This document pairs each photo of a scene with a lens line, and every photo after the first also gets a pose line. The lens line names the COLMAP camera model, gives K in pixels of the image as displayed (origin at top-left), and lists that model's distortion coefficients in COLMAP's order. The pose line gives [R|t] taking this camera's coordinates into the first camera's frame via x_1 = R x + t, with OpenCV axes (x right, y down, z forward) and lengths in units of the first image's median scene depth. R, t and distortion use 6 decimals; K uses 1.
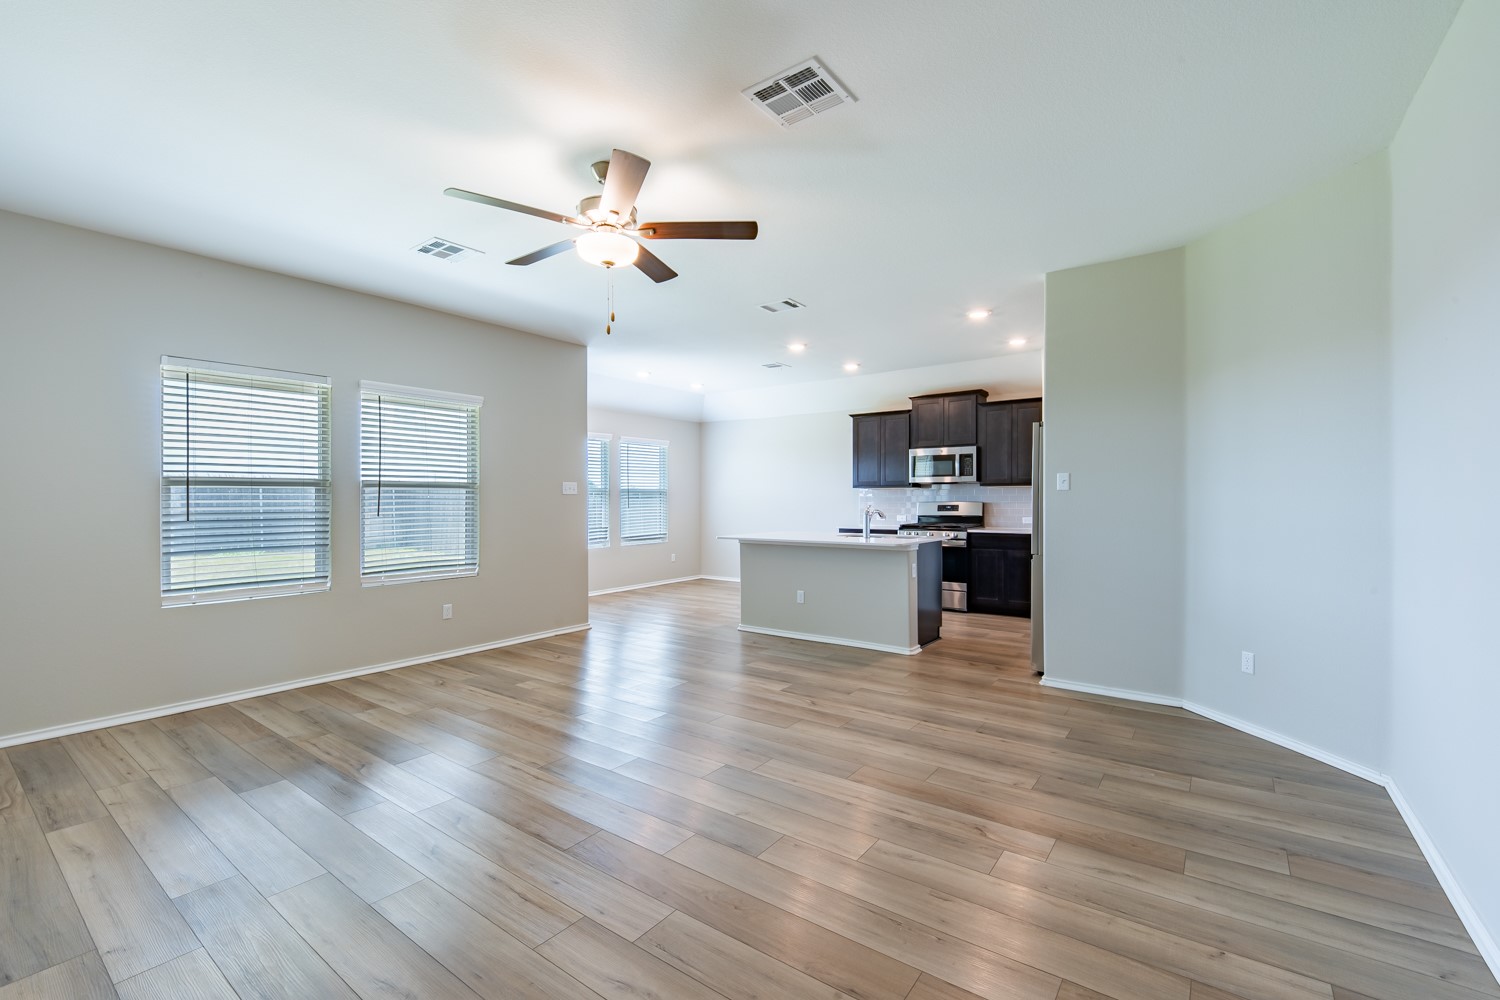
lens RADIAL K [[619.2, 0, 778.6], [0, 619.2, 506.2], [0, 0, 1]] dist [-0.008580, -0.003382]
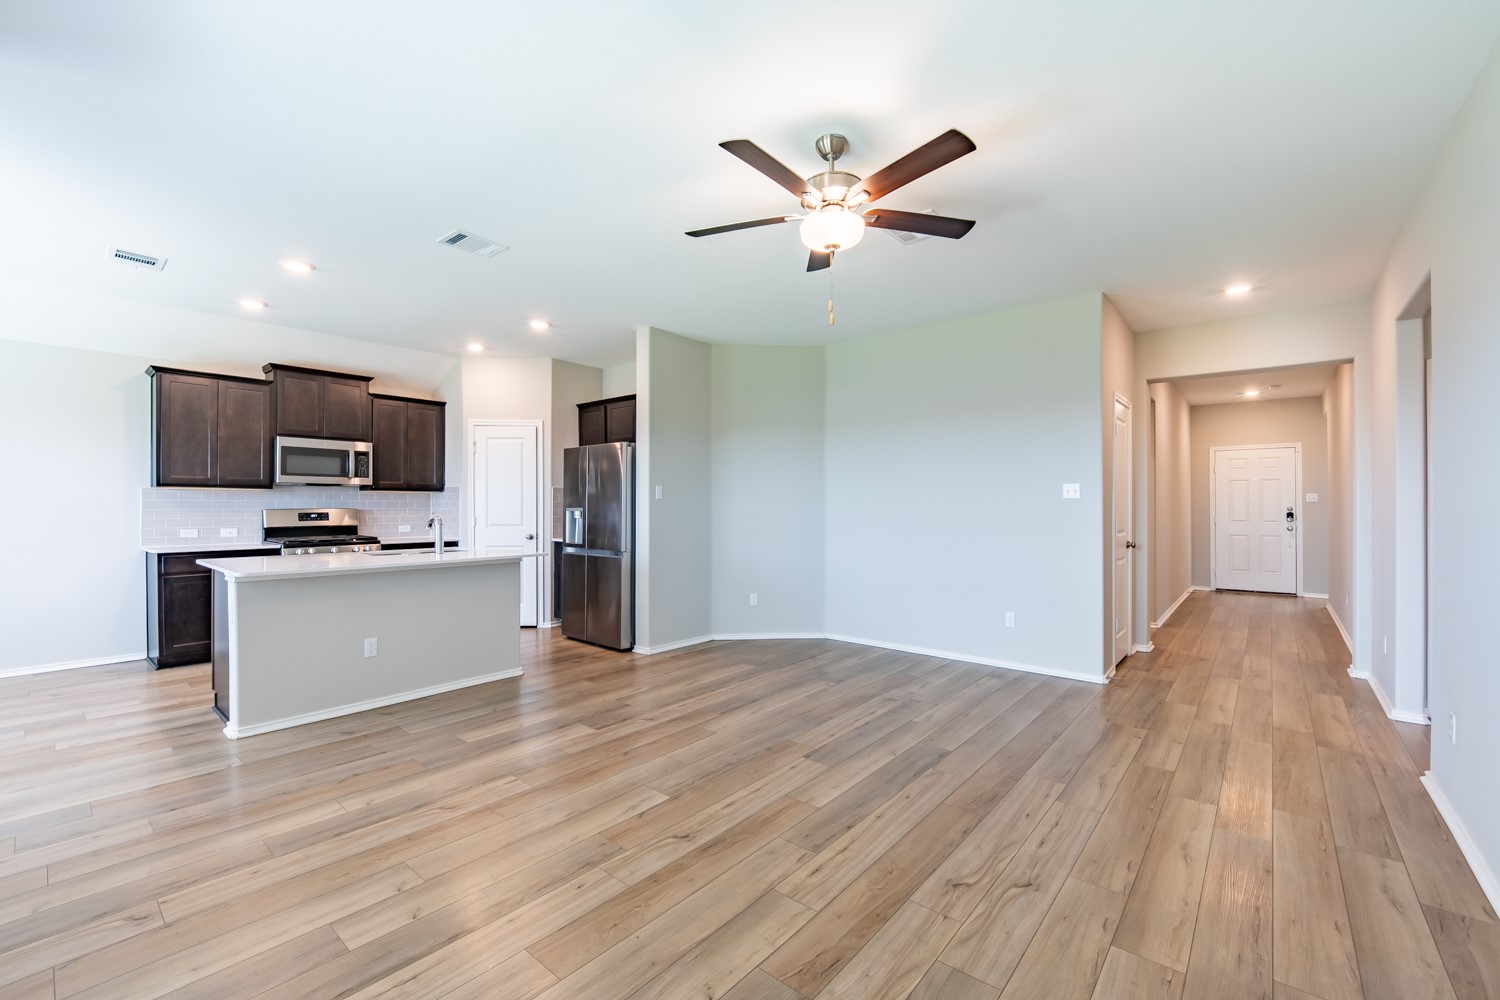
lens RADIAL K [[619.2, 0, 749.1], [0, 619.2, 503.8], [0, 0, 1]] dist [-0.008580, -0.003382]
pose [[0.111759, 0.004180, 0.993726, -0.724817], [0.008946, 0.999946, -0.005212, -0.006912], [-0.993695, 0.009472, 0.111716, 0.604070]]
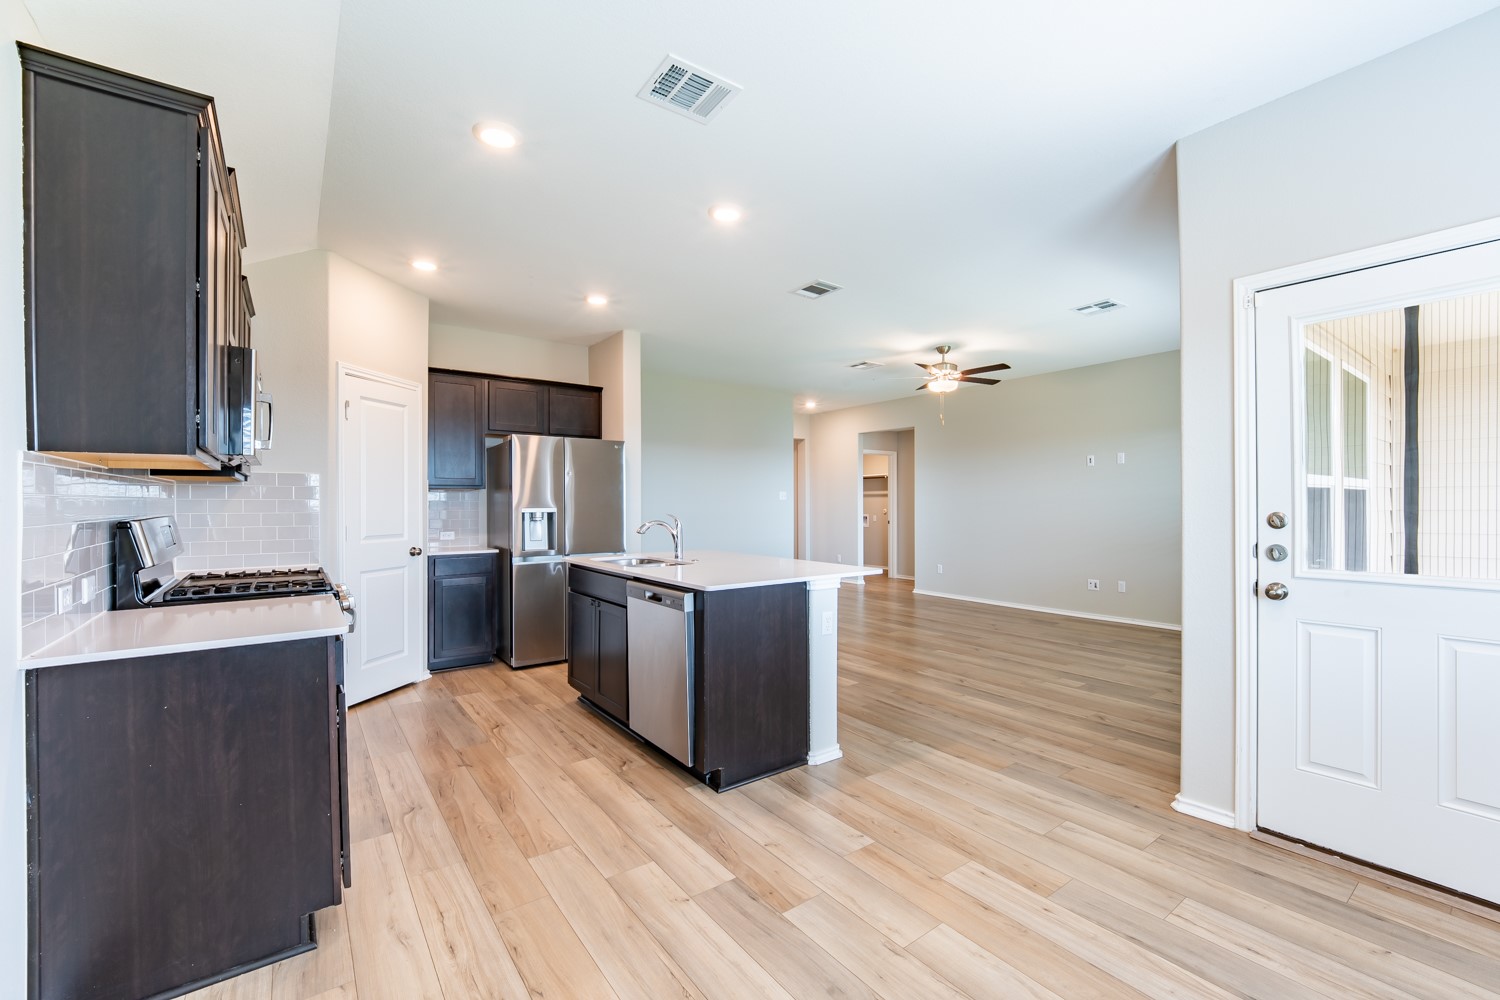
lens RADIAL K [[619.2, 0, 742.6], [0, 619.2, 509.1], [0, 0, 1]] dist [-0.008580, -0.003382]
pose [[-0.935873, 0.003797, 0.352318, -0.210547], [0.010159, 0.999817, 0.016212, -0.022433], [-0.352192, 0.018752, -0.935740, 1.970409]]
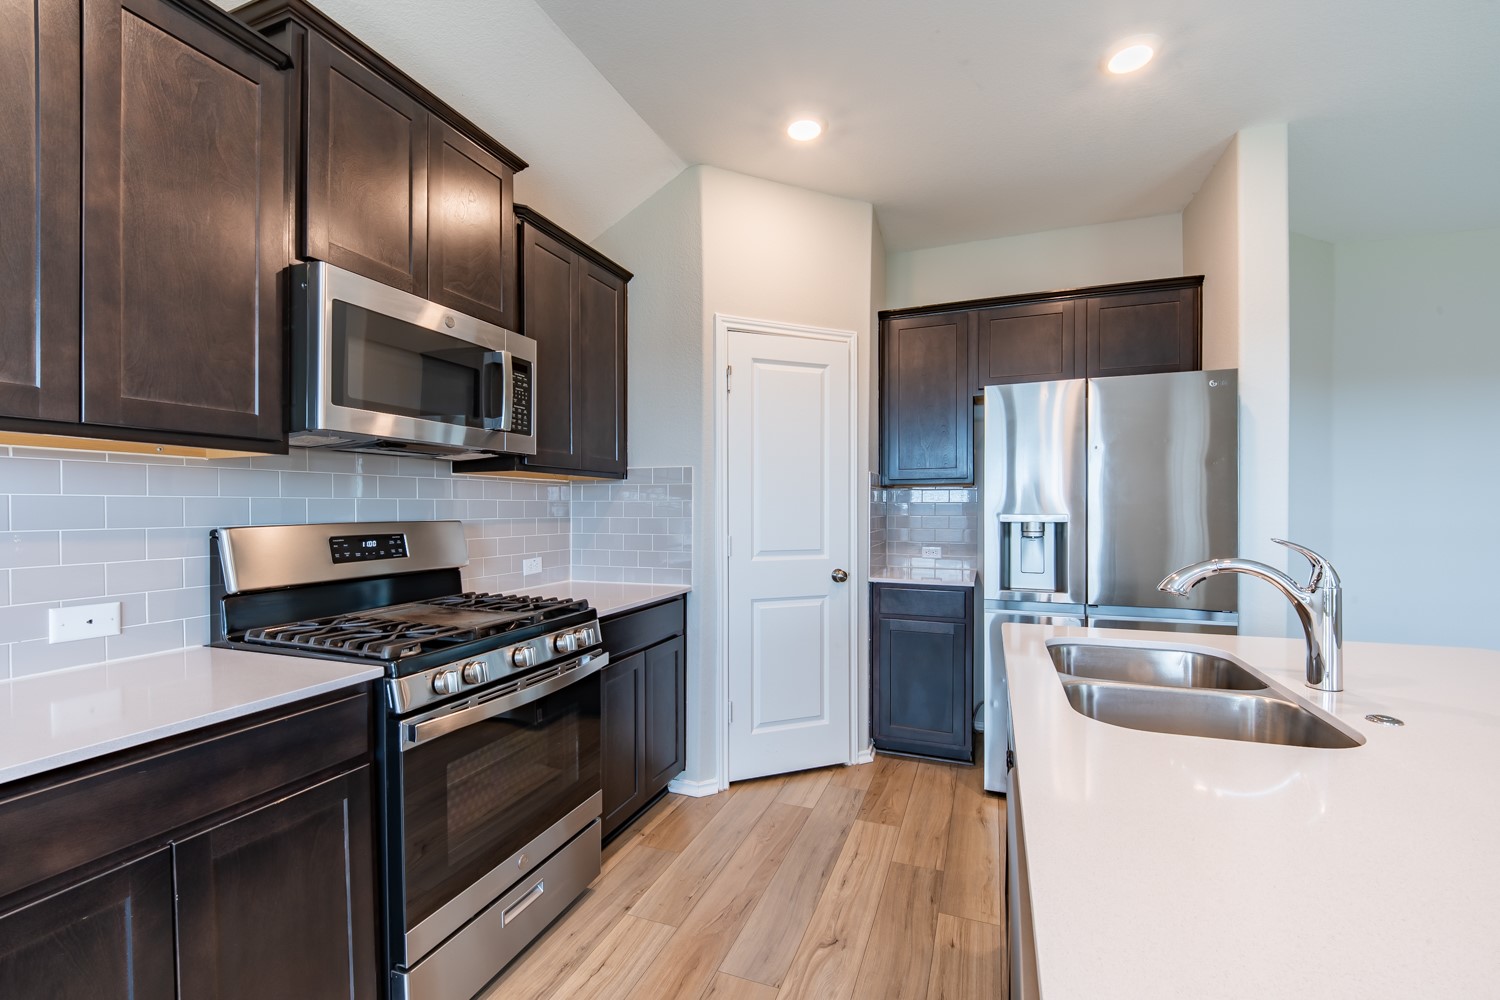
lens RADIAL K [[619.2, 0, 762.0], [0, 619.2, 507.8], [0, 0, 1]] dist [-0.008580, -0.003382]
pose [[-0.230196, 0.005579, 0.973128, -0.019564], [0.011590, 0.999928, -0.002991, -0.017779], [-0.973075, 0.010590, -0.230245, 1.485240]]
